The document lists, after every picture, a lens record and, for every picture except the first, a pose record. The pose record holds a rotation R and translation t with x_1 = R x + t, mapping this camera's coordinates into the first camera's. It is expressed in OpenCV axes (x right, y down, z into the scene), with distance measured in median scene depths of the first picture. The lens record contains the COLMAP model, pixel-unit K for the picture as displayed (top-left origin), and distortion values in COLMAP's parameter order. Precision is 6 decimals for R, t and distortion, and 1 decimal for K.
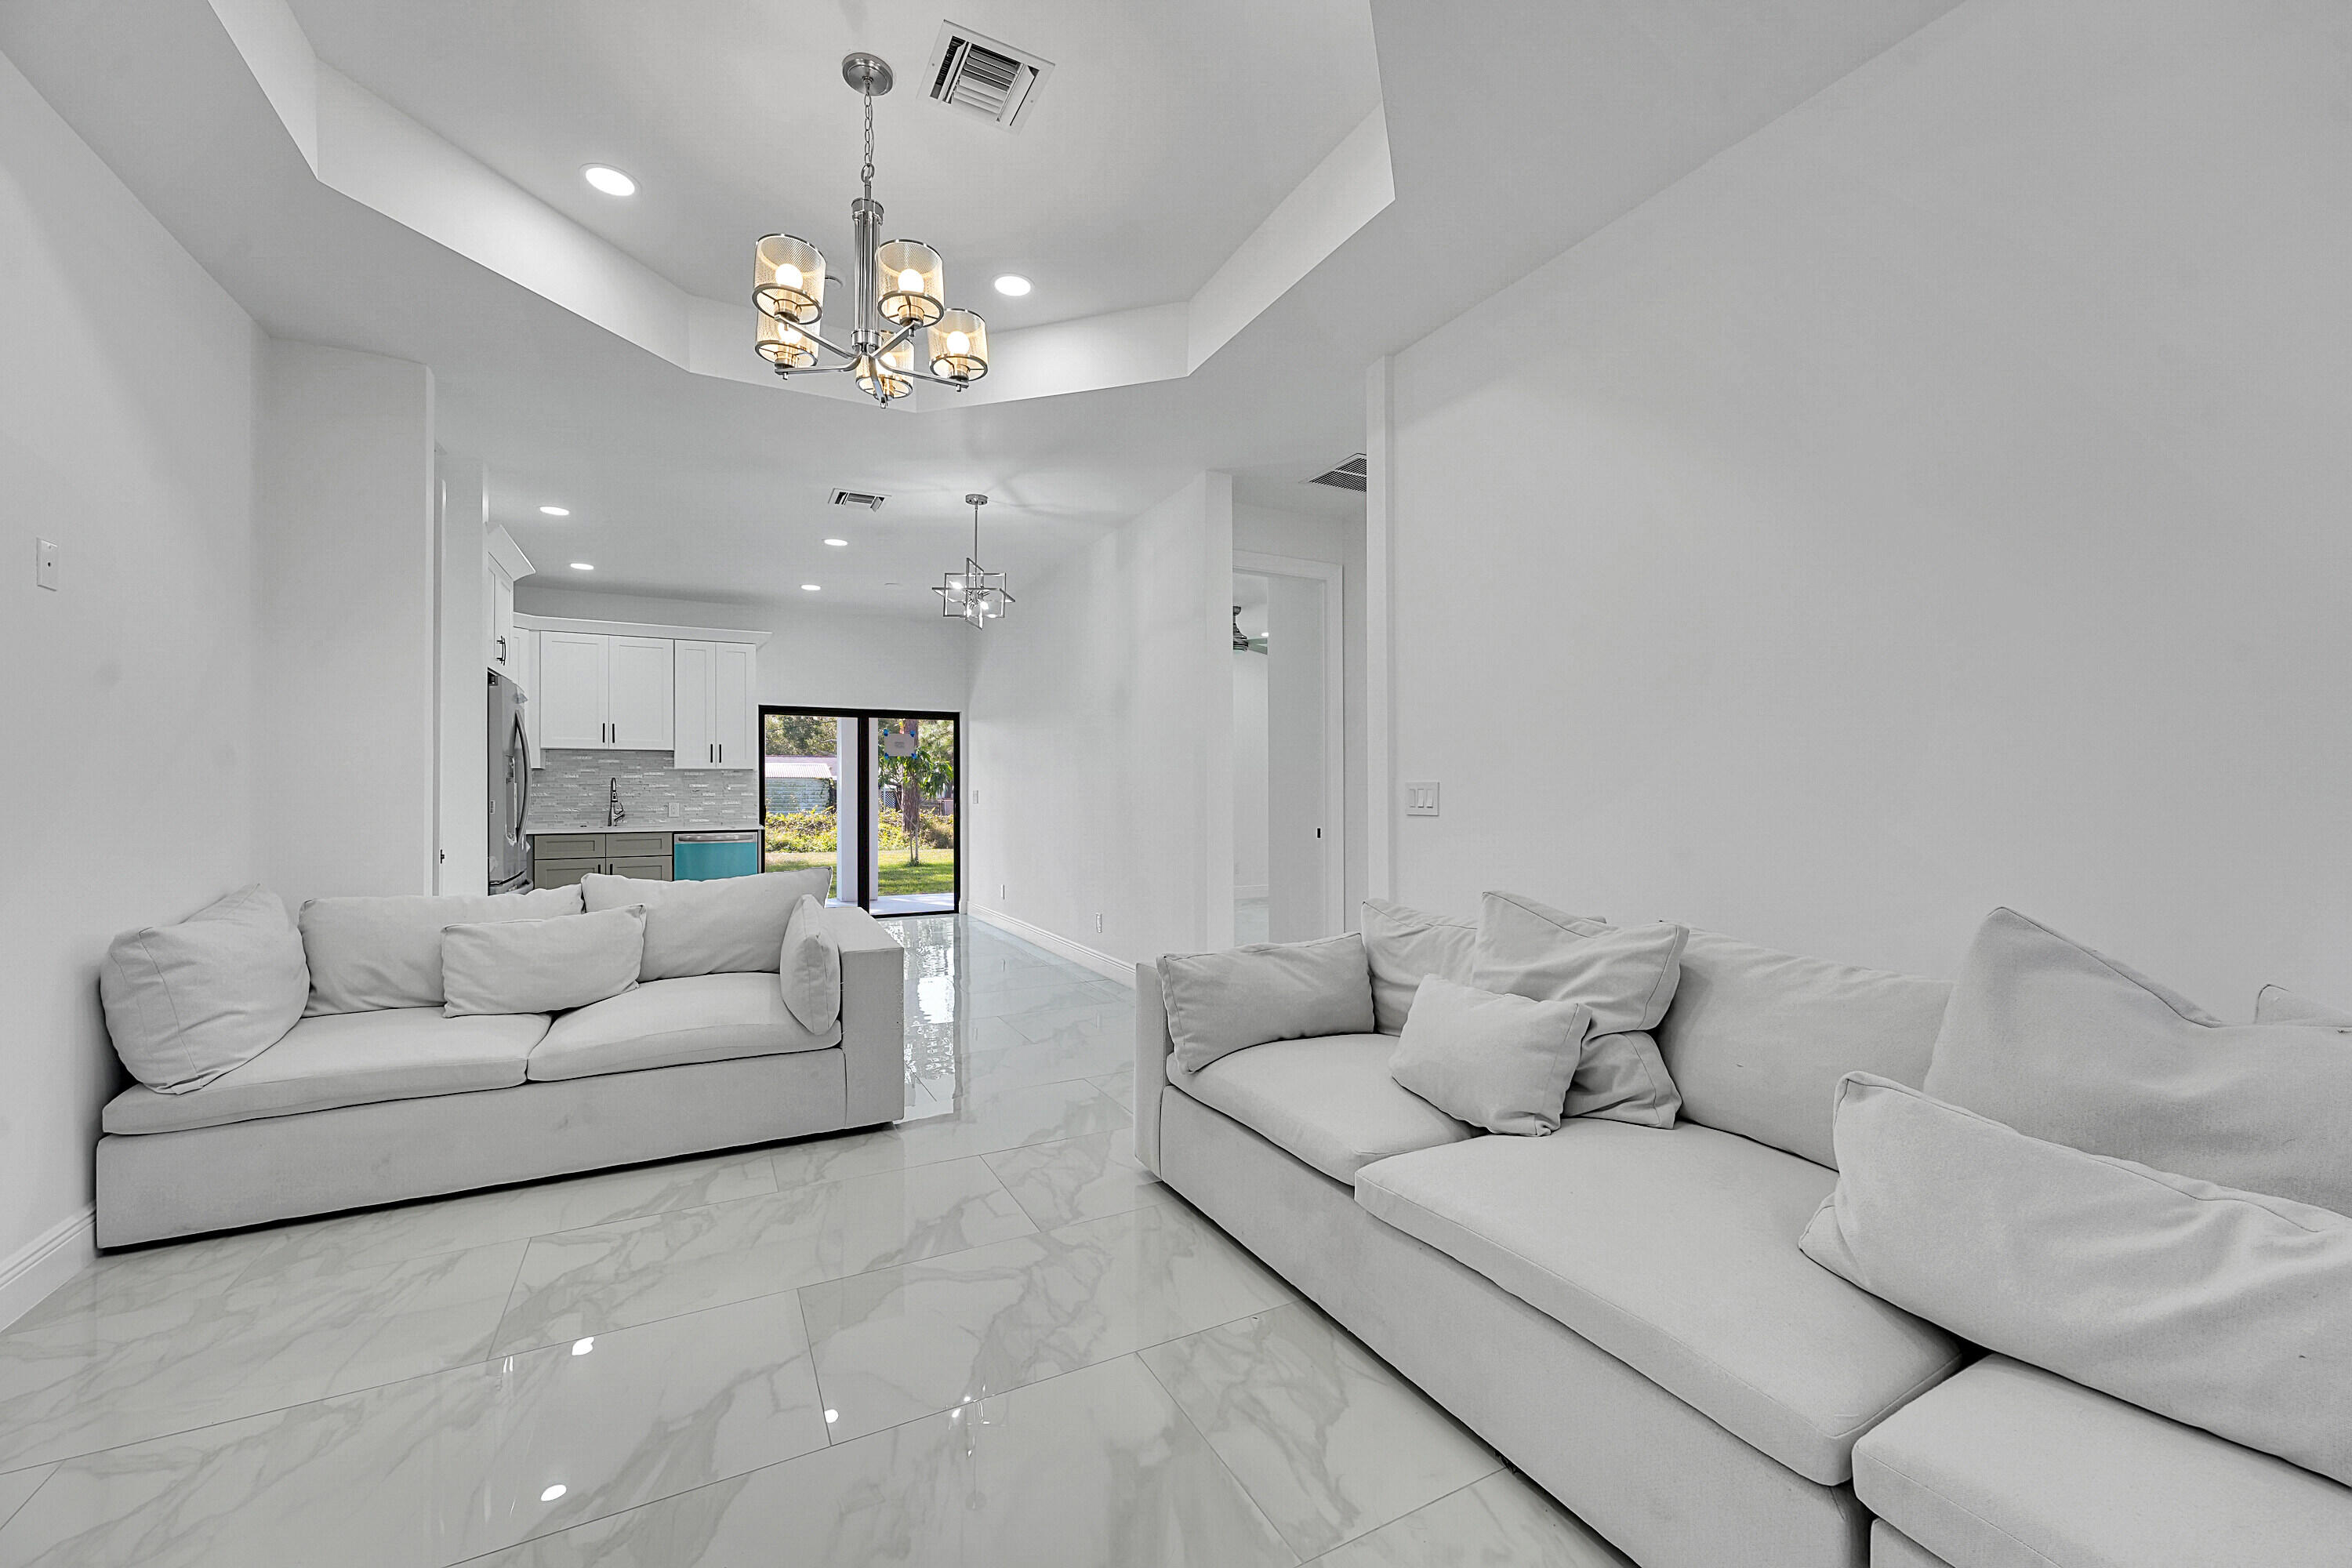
lens RADIAL K [[928.0, 0, 1177.8], [0, 928.0, 795.0], [0, 0, 1]] dist [0.000377, -0.000183]
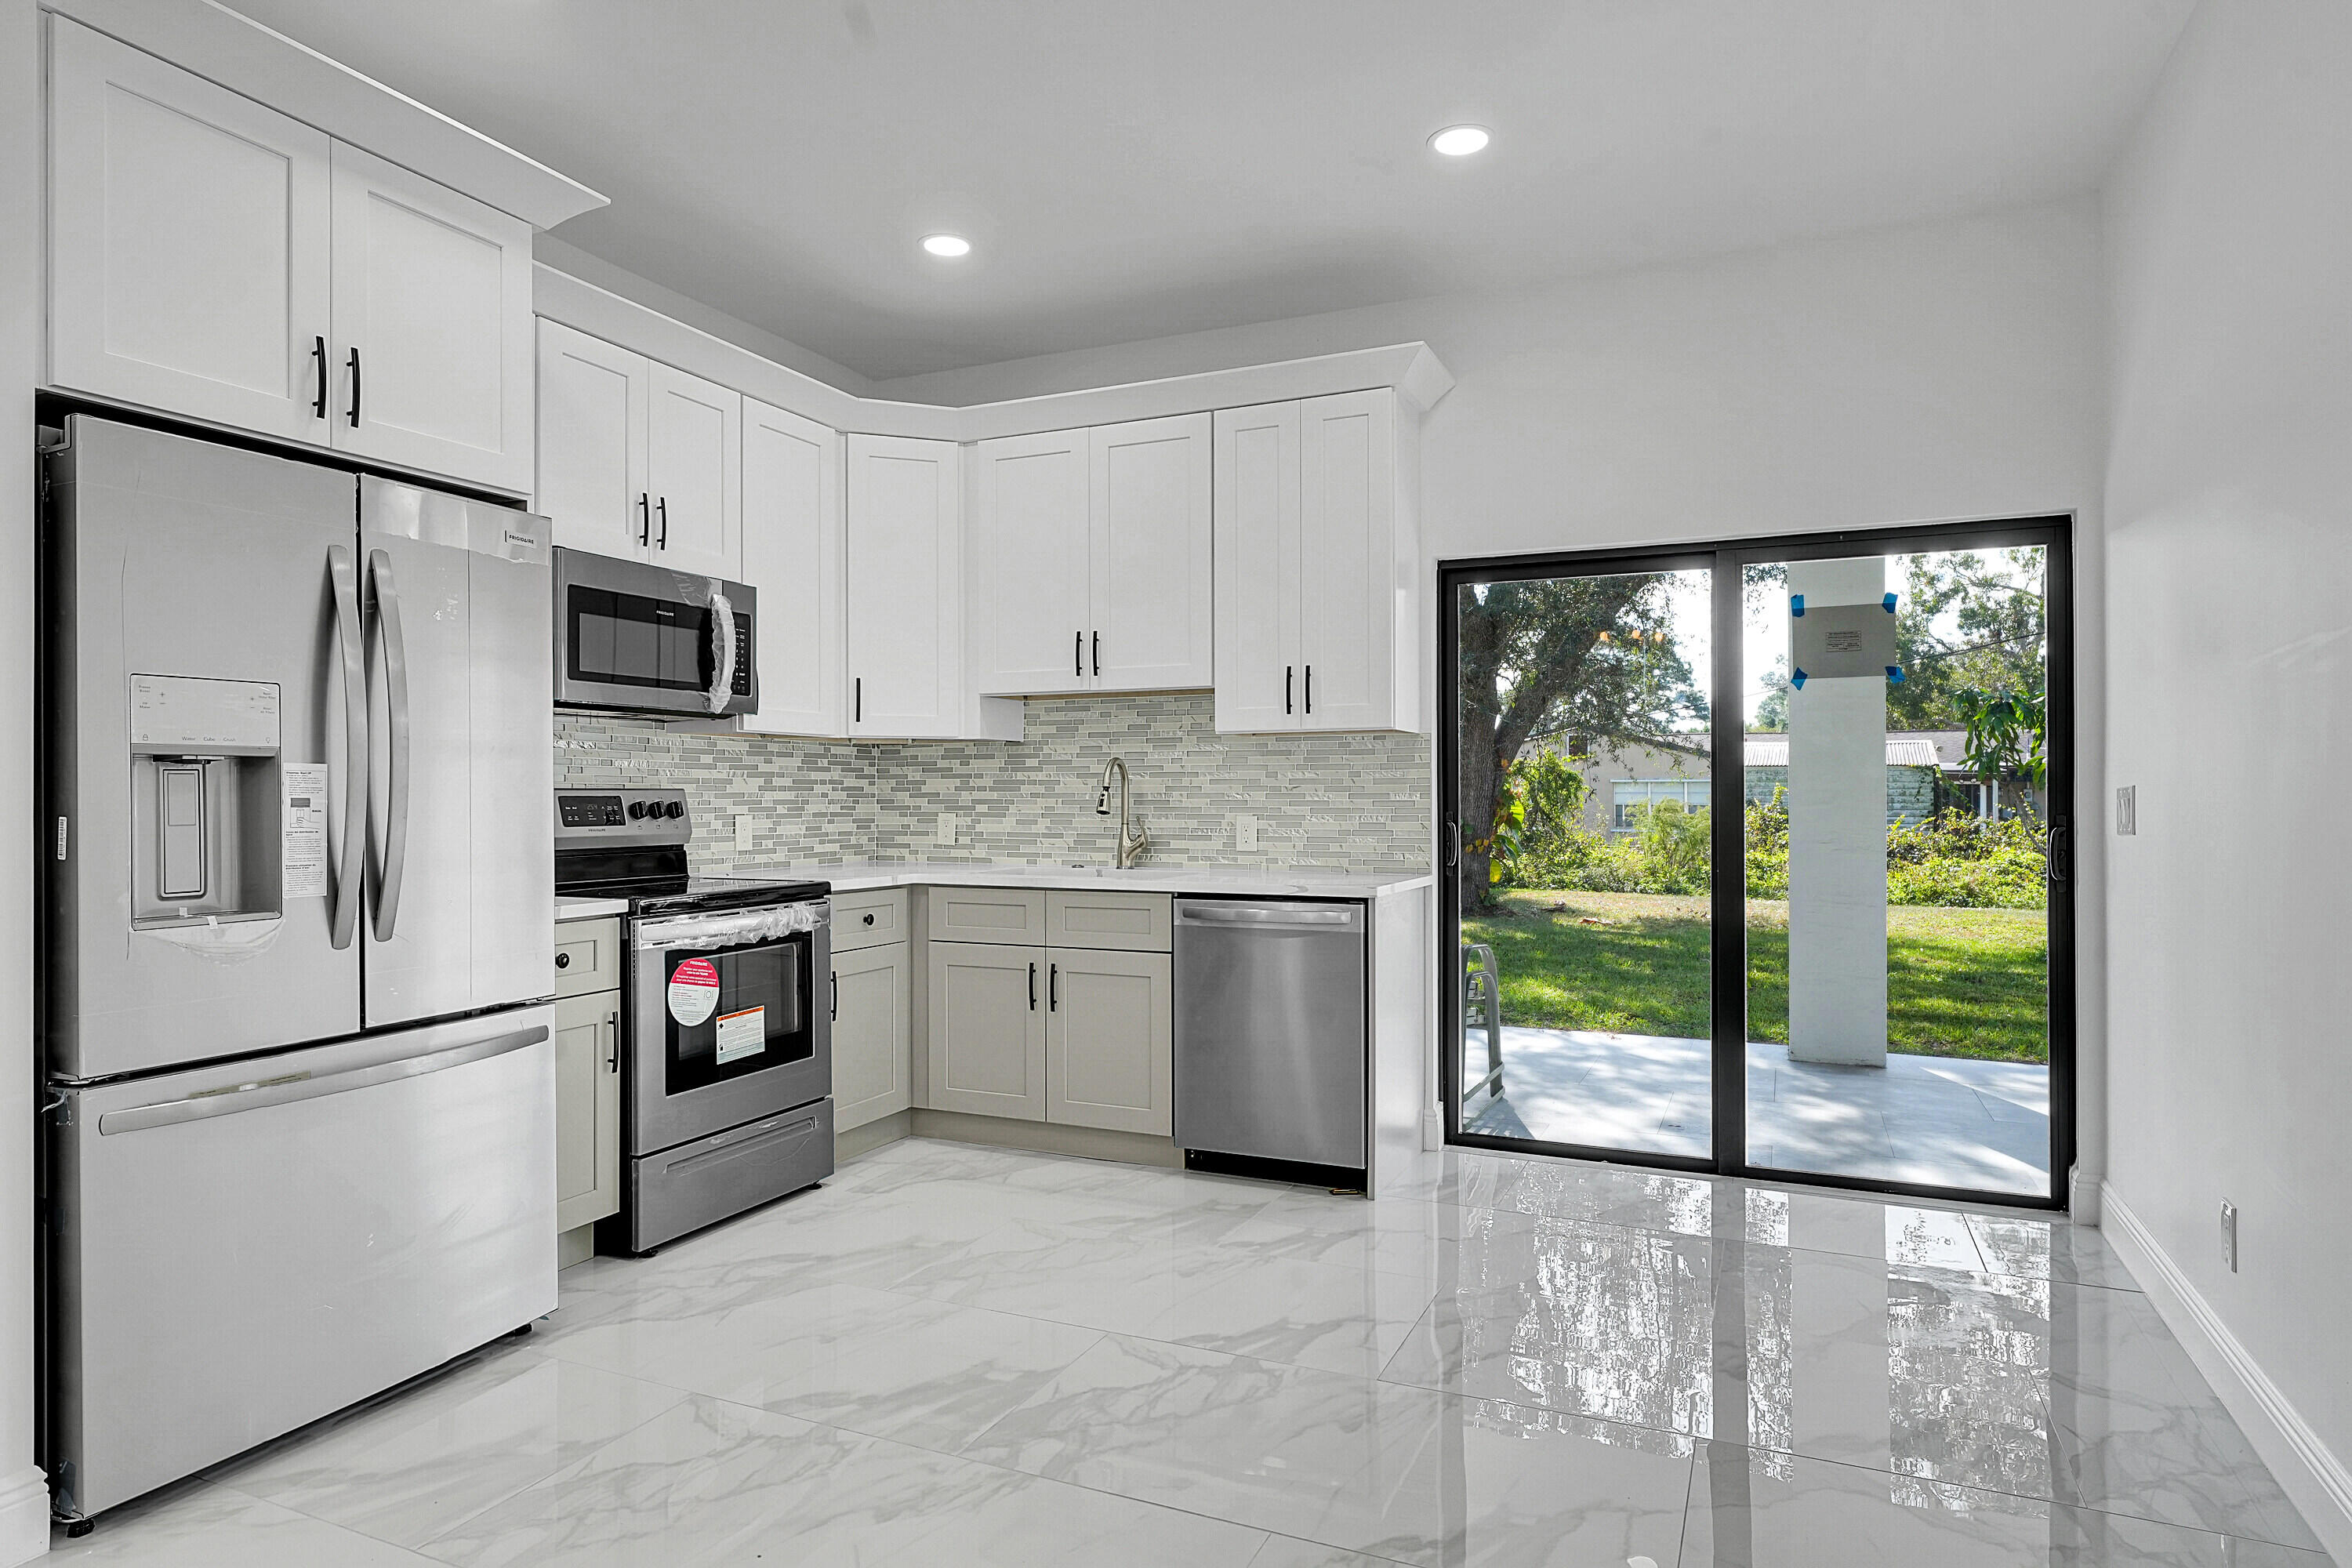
lens RADIAL K [[1340.9, 0, 1180.0], [0, 1340.9, 781.1], [0, 0, 1]] dist [-0.004582, -0.000558]
pose [[0.613942, -0.004046, -0.789340, -0.081509], [-0.004166, 0.999956, -0.008365, -0.002025], [0.789340, 0.008424, 0.613899, 0.546717]]
